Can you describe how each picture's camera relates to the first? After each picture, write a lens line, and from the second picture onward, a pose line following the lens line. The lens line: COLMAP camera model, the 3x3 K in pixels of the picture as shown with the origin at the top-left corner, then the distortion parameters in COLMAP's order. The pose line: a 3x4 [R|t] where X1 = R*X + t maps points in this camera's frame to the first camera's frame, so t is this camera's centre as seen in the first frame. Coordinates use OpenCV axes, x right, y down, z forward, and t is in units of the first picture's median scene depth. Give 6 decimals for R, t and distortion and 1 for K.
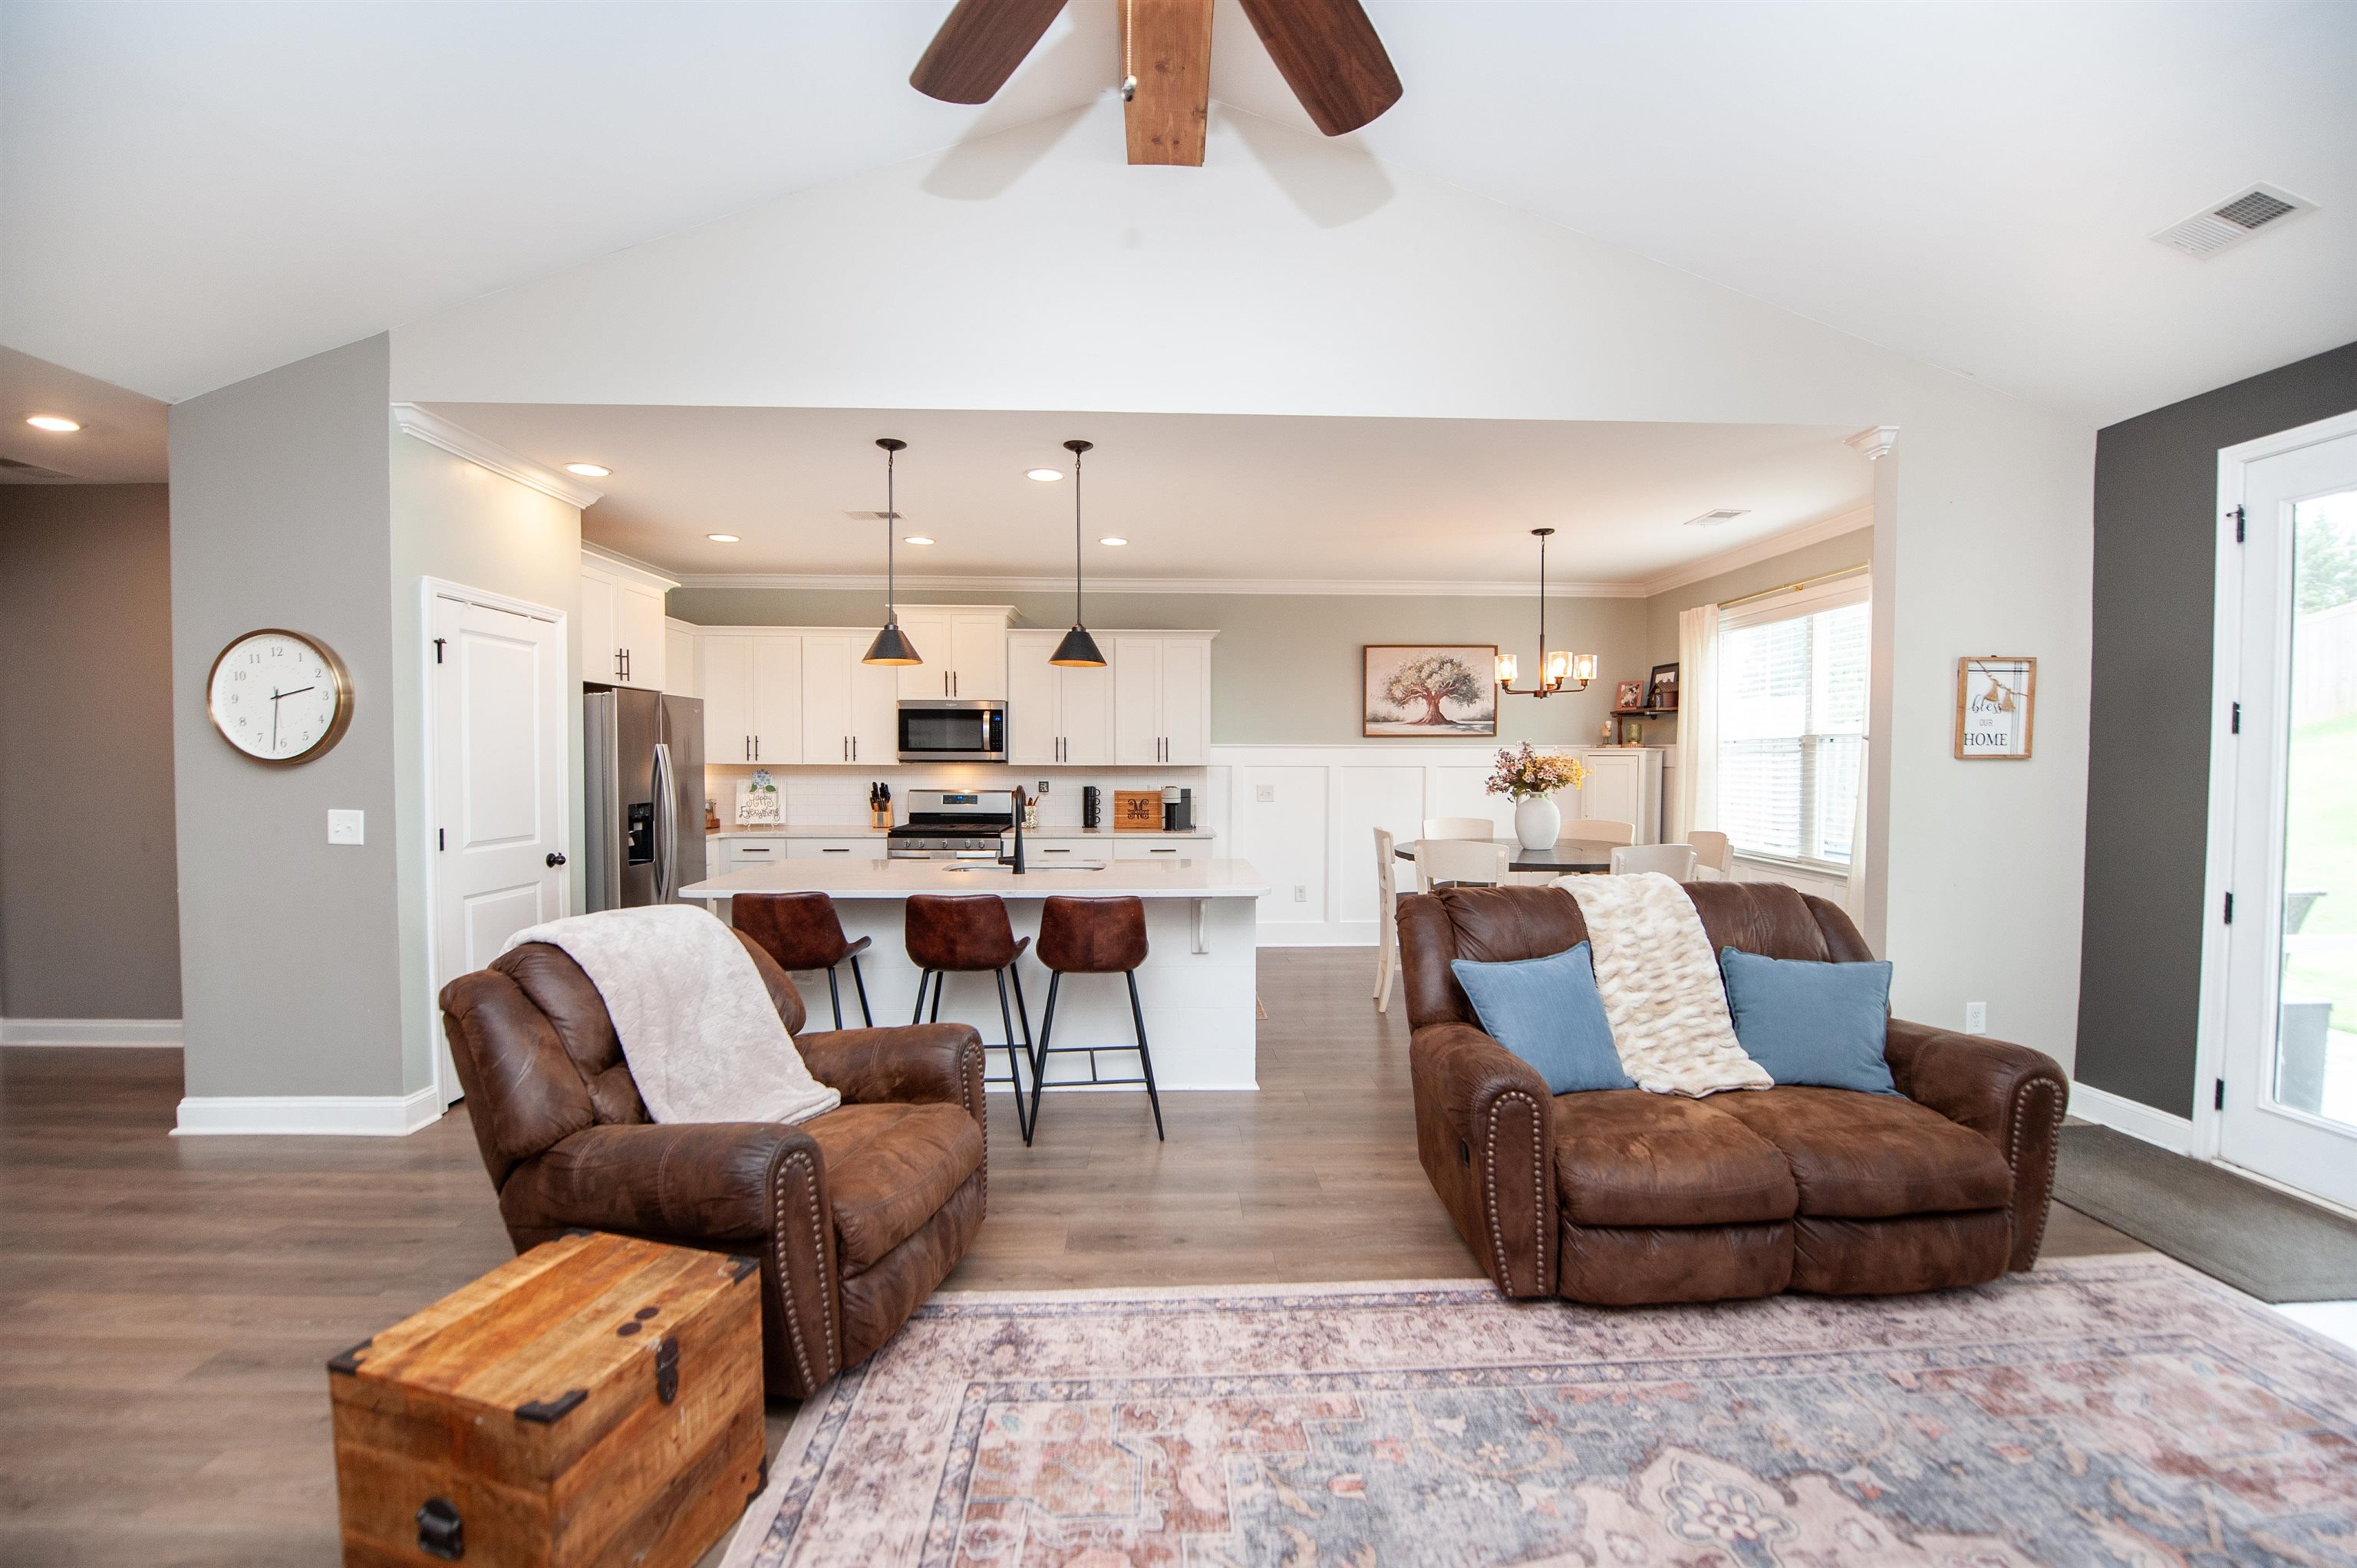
lens RADIAL K [[945.1, 0, 1184.4], [0, 945.1, 786.4], [0, 0, 1]] dist [-0.019793, -0.001674]
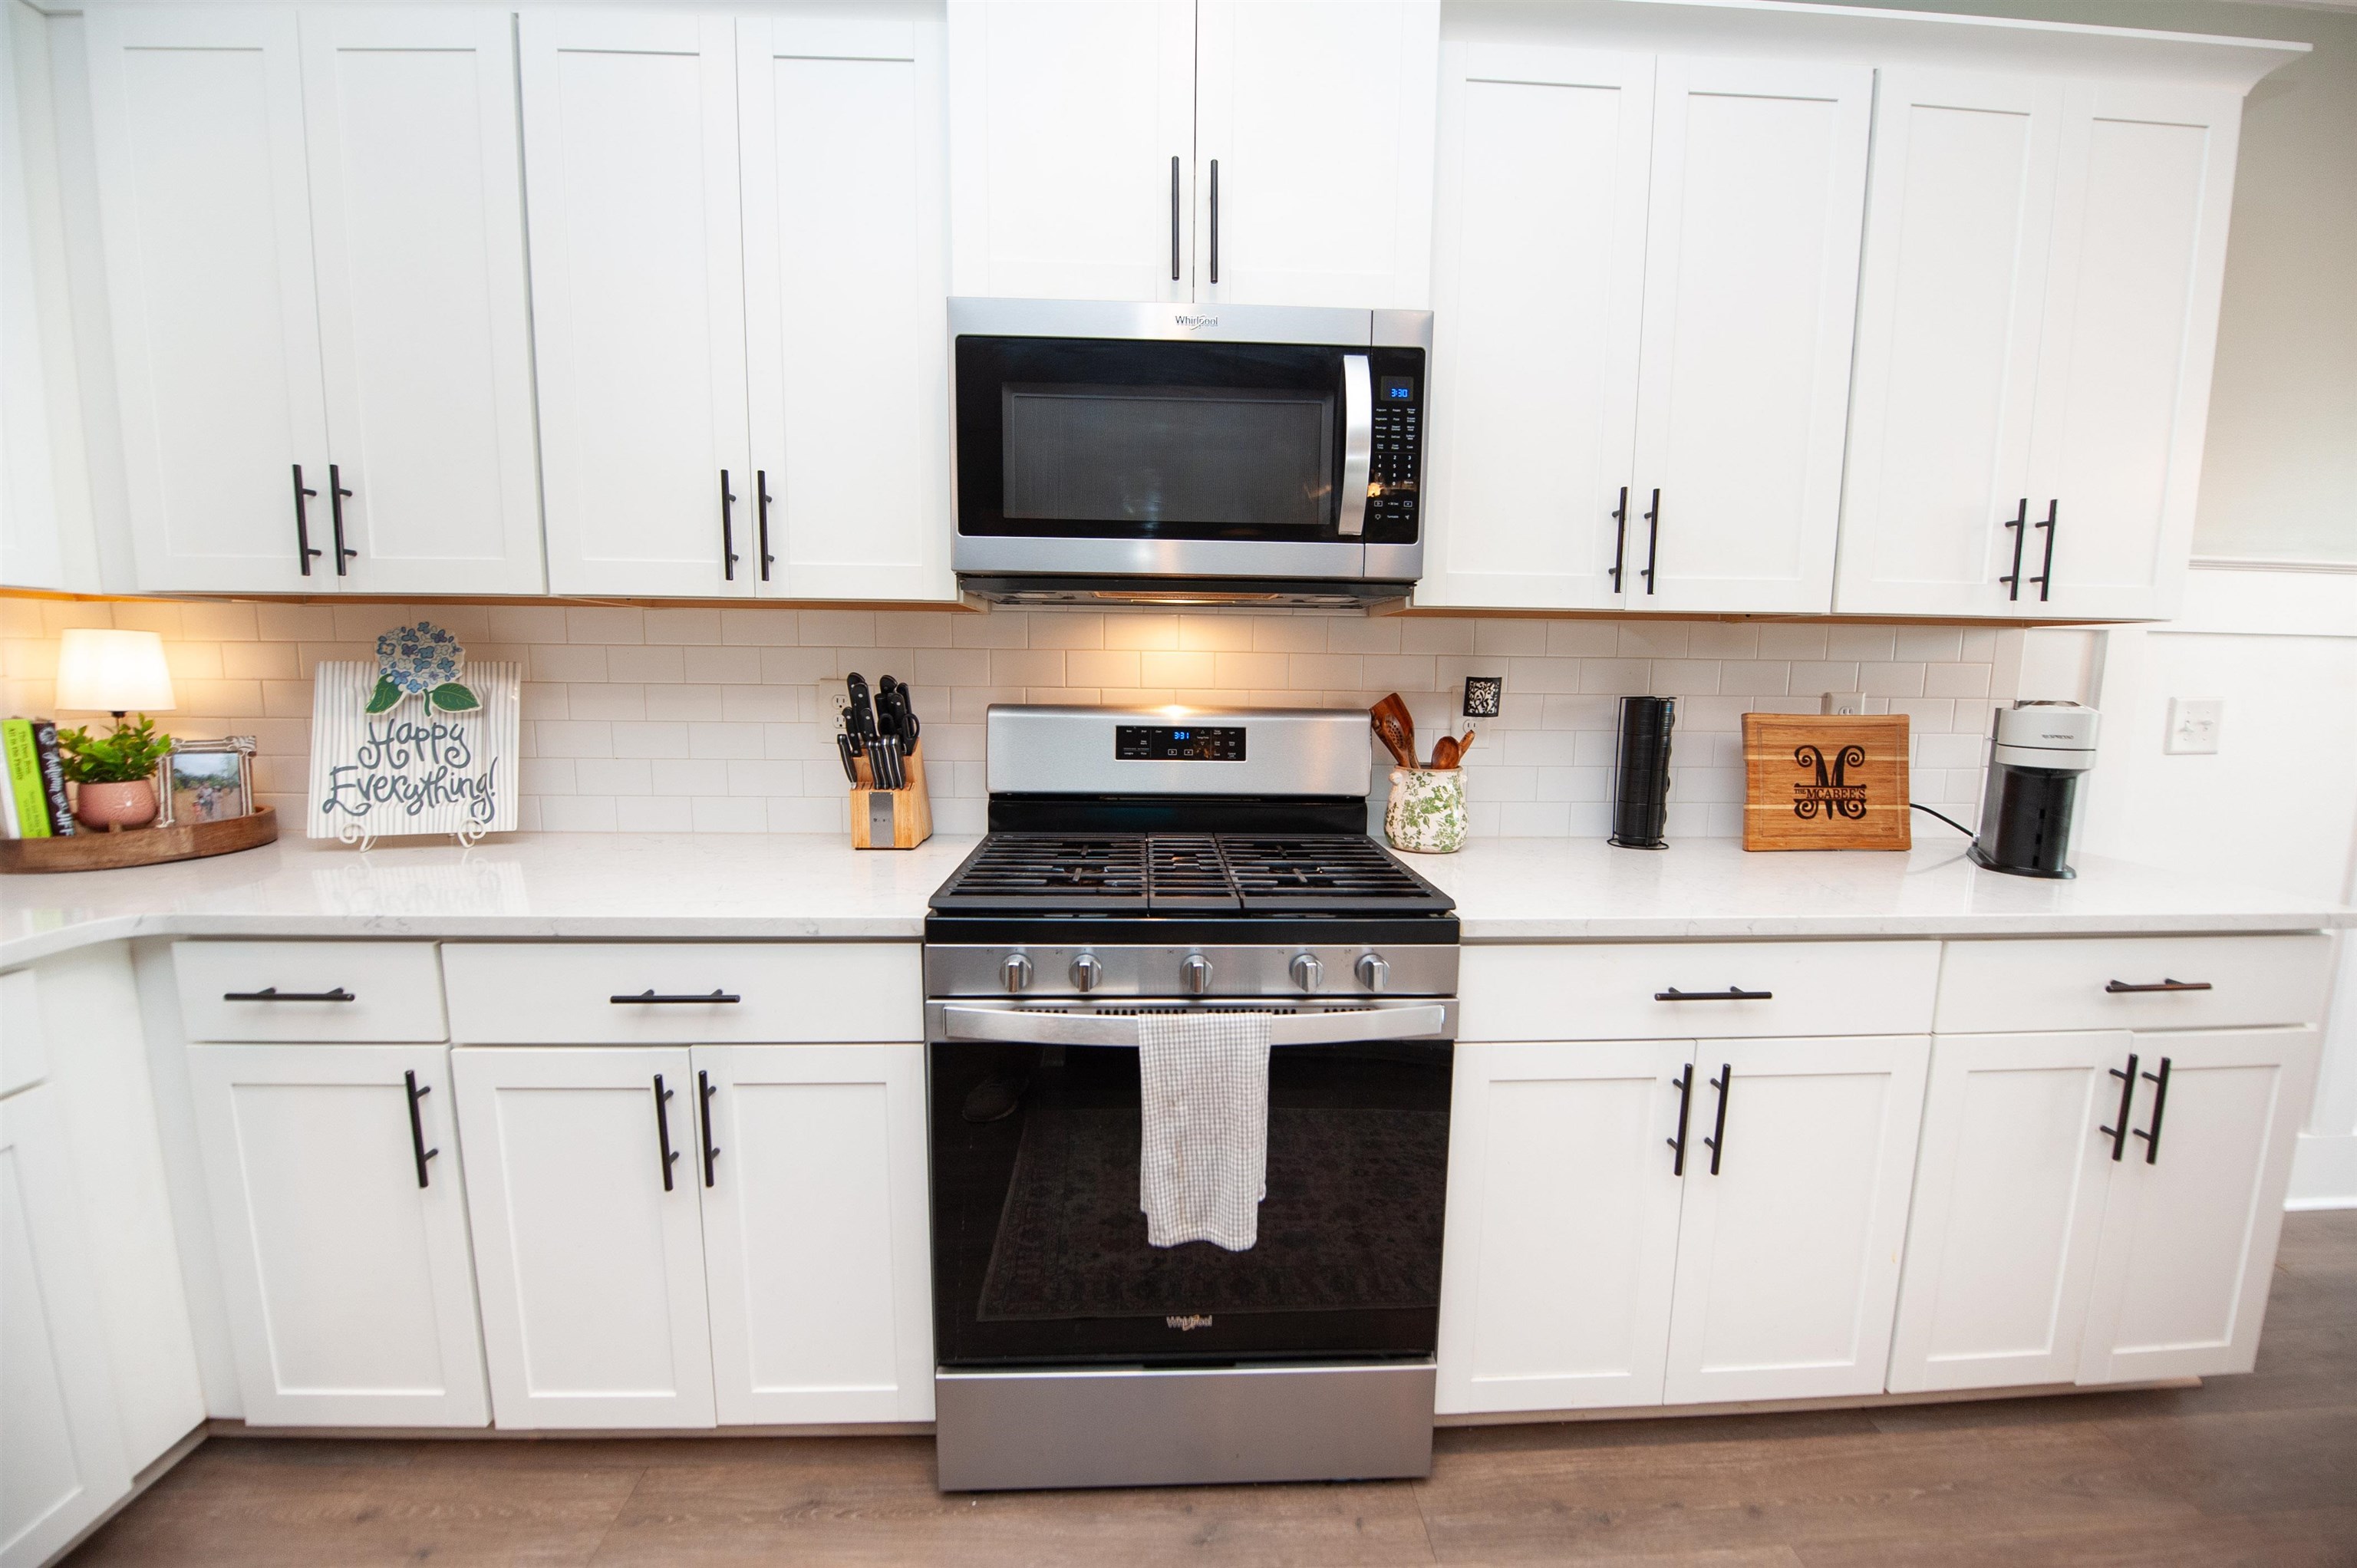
lens RADIAL K [[945.1, 0, 1185.2], [0, 945.1, 787.9], [0, 0, 1]] dist [-0.019793, -0.001674]
pose [[0.999922, 0.005700, 0.011154, -0.294327], [-0.006789, 0.994950, 0.100144, 0.000122], [-0.010527, -0.100212, 0.994910, 0.902260]]
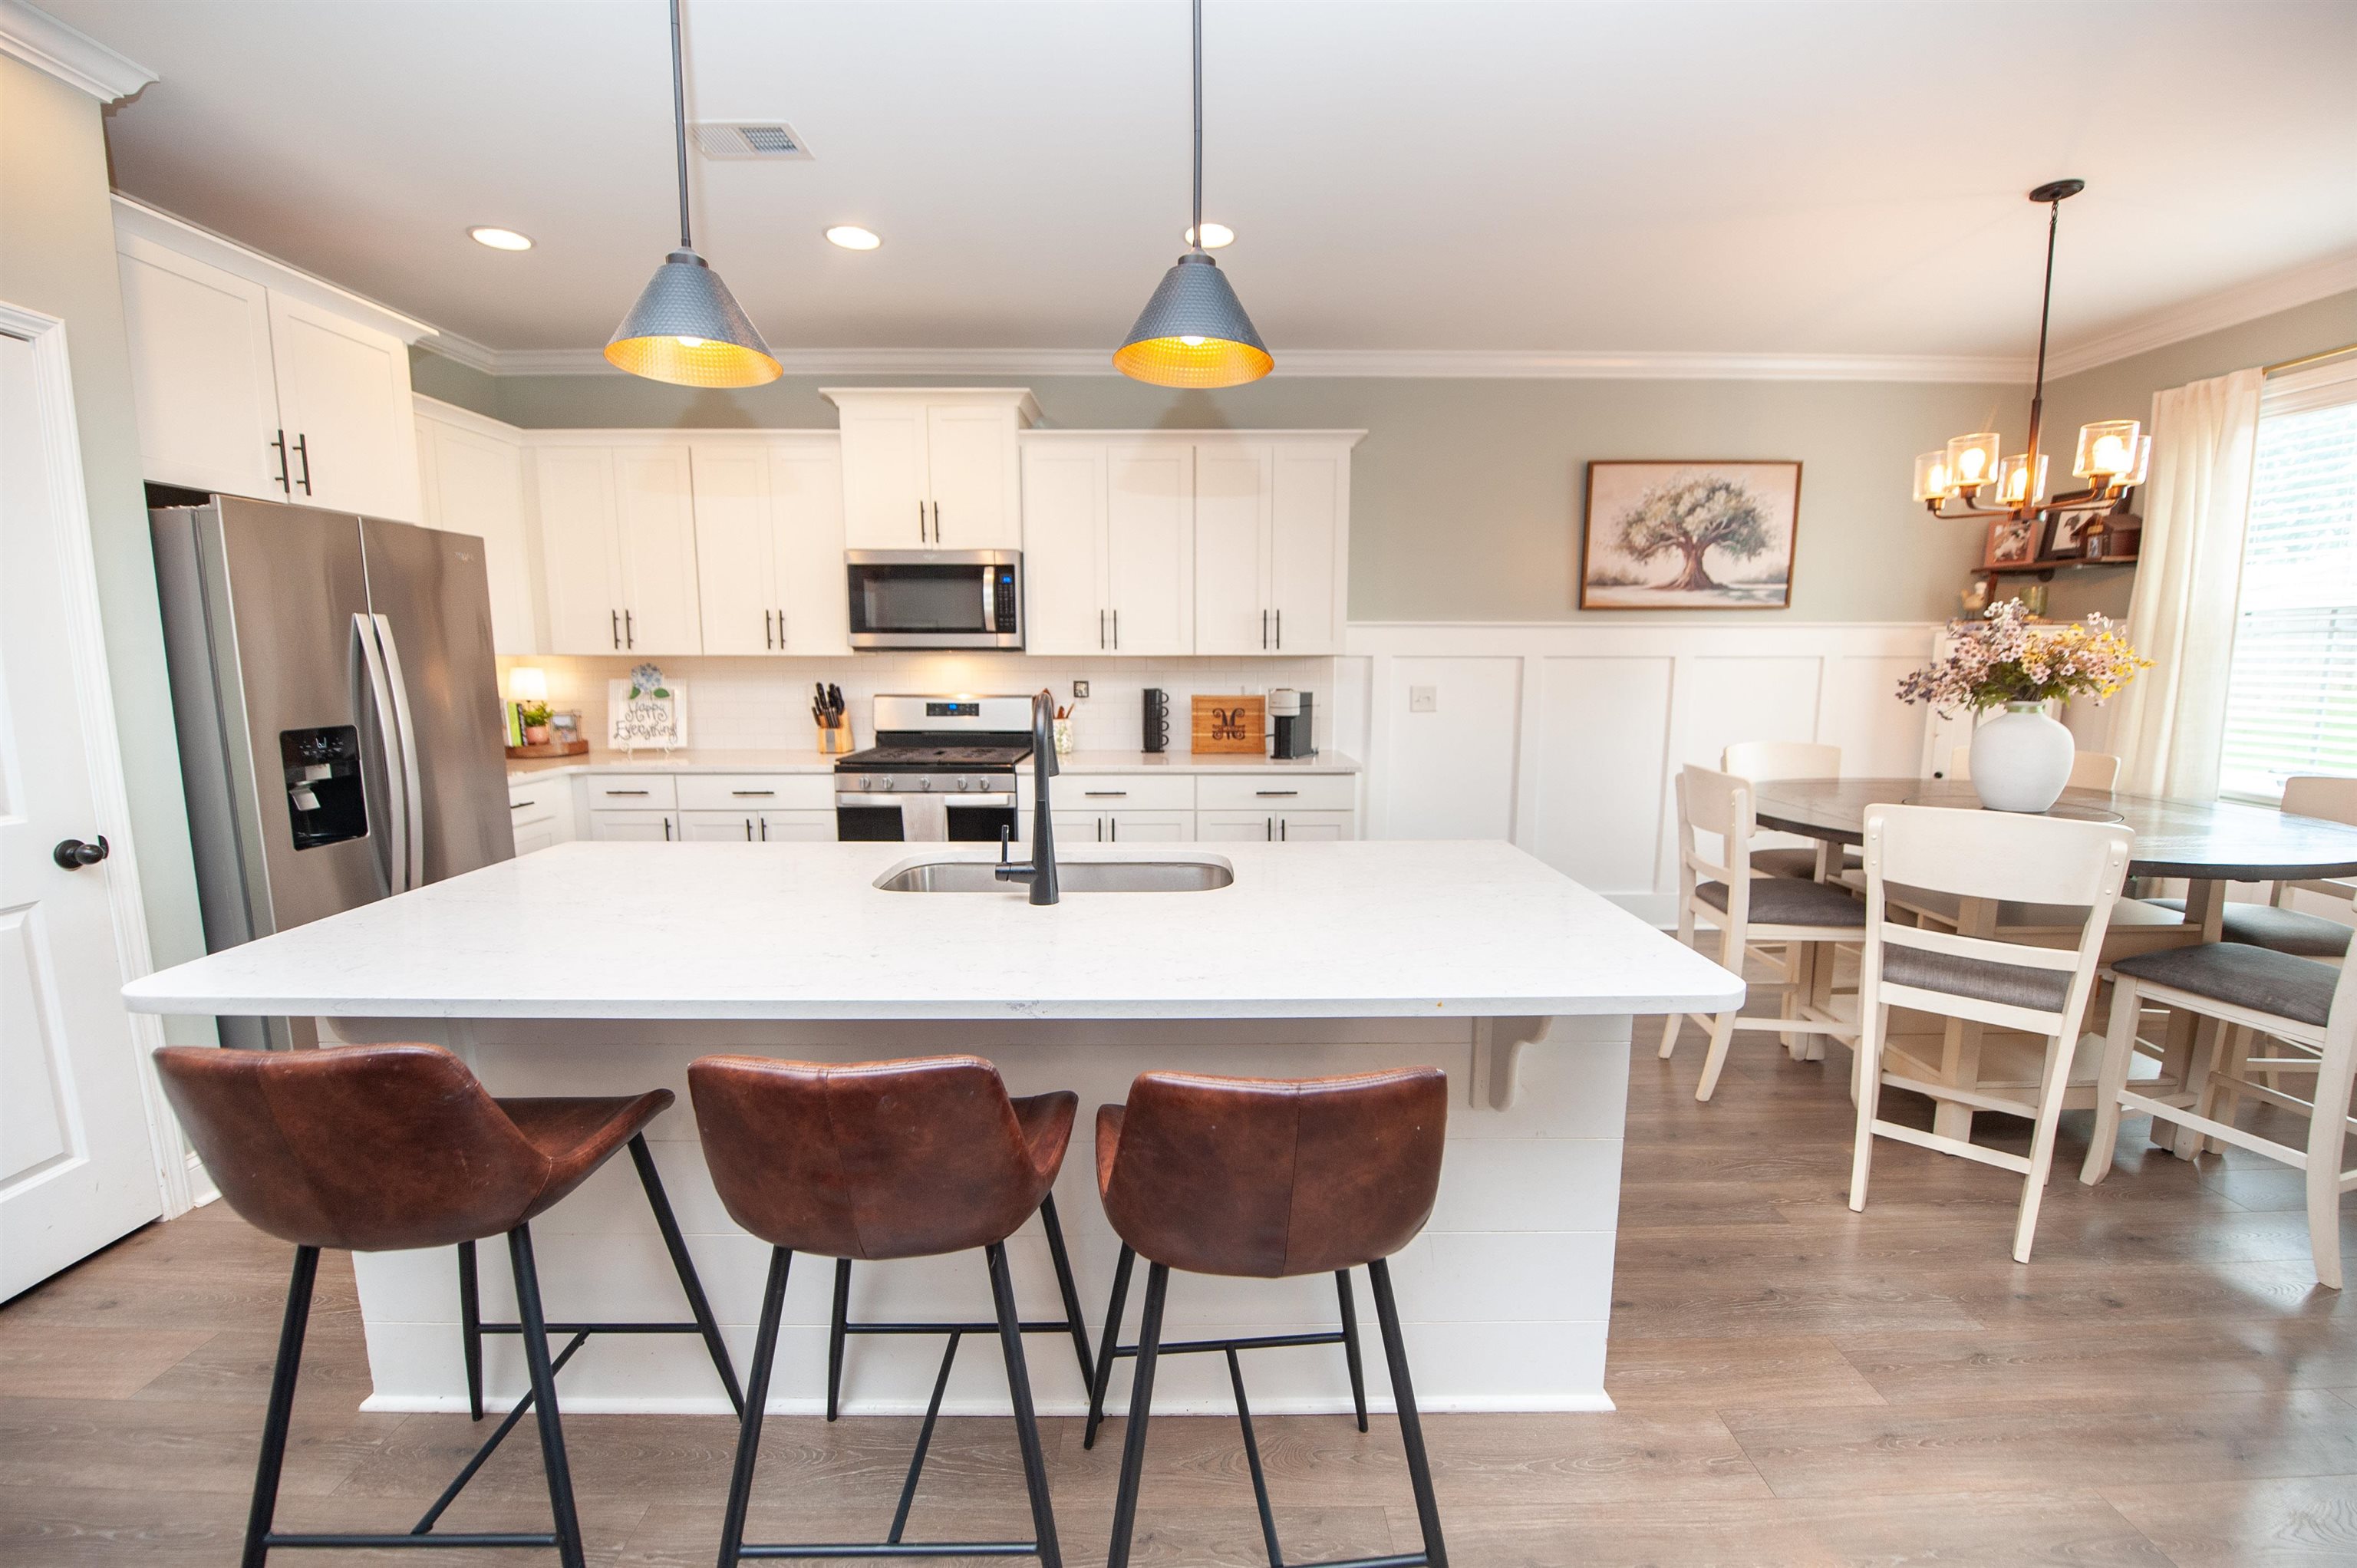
lens RADIAL K [[945.1, 0, 1185.7], [0, 945.1, 793.8], [0, 0, 1]] dist [-0.019793, -0.001674]
pose [[0.999673, 0.000995, -0.025547, -0.075897], [0.001975, 0.993252, 0.115957, -0.003908], [0.025490, -0.115970, 0.992926, 0.437496]]
